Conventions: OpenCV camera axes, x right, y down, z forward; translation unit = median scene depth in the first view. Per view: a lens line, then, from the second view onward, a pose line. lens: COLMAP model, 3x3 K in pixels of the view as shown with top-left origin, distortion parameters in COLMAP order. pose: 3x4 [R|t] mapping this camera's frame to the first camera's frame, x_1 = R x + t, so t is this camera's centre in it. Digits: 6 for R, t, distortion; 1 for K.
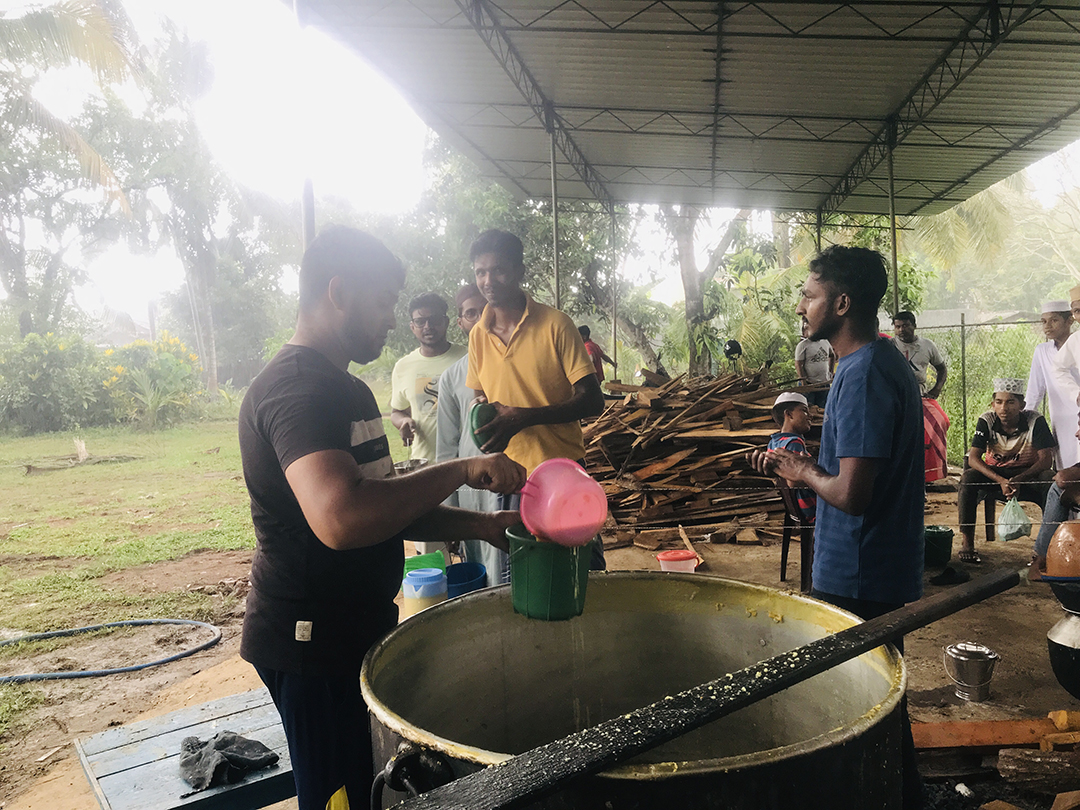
lens RADIAL K [[888.4, 0, 538.4], [0, 888.4, 393.4], [0, 0, 1]] dist [0.027036, -0.020214]
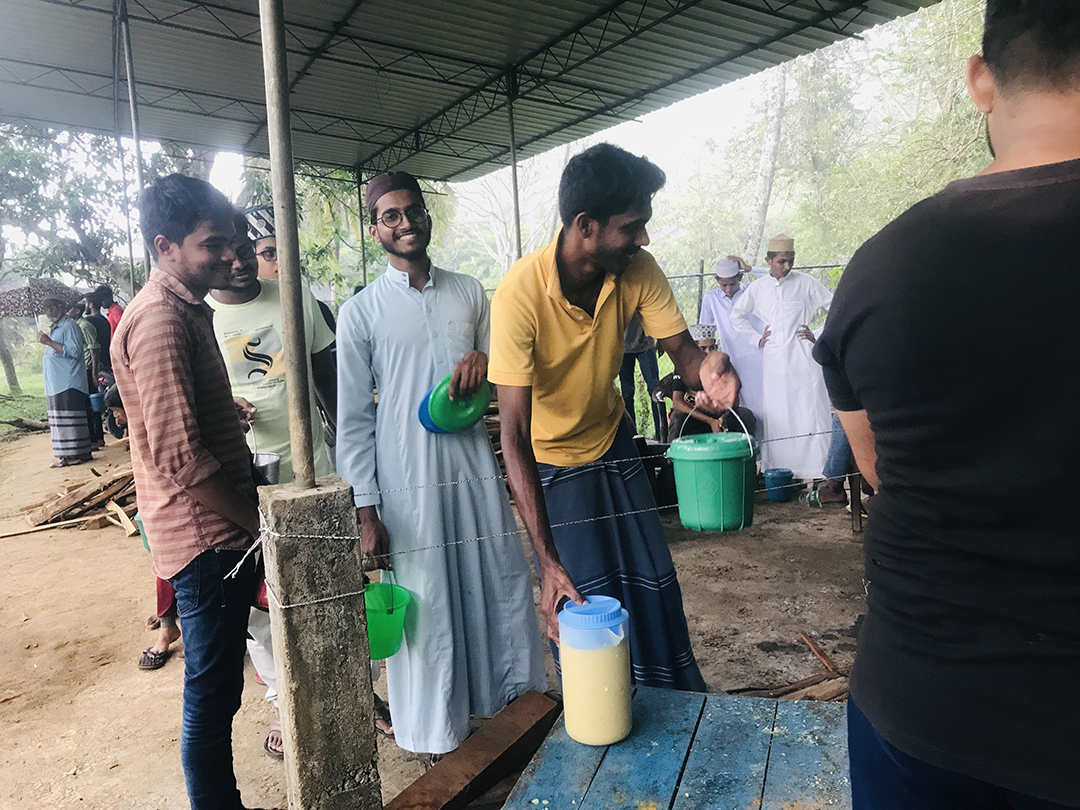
lens RADIAL K [[888.4, 0, 537.8], [0, 888.4, 394.7], [0, 0, 1]] dist [0.027036, -0.020214]
pose [[0.808362, -0.062290, 0.585381, -0.208327], [0.044965, 0.998014, 0.044106, 0.010339], [-0.586966, -0.009332, 0.809558, 0.211271]]
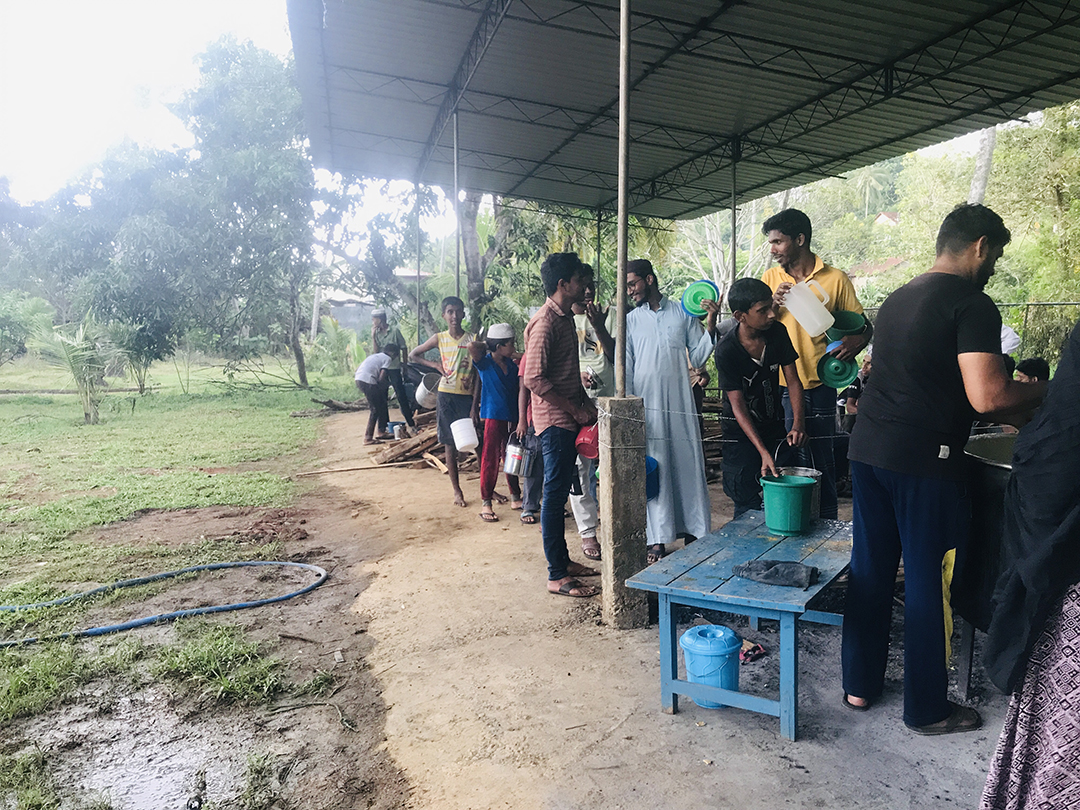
lens RADIAL K [[888.4, 0, 539.8], [0, 888.4, 395.1], [0, 0, 1]] dist [0.027036, -0.020214]
pose [[0.922002, 0.005994, 0.387139, -0.377281], [-0.012093, 0.999838, 0.013320, 0.037356], [-0.386996, -0.016963, 0.921925, -0.035753]]
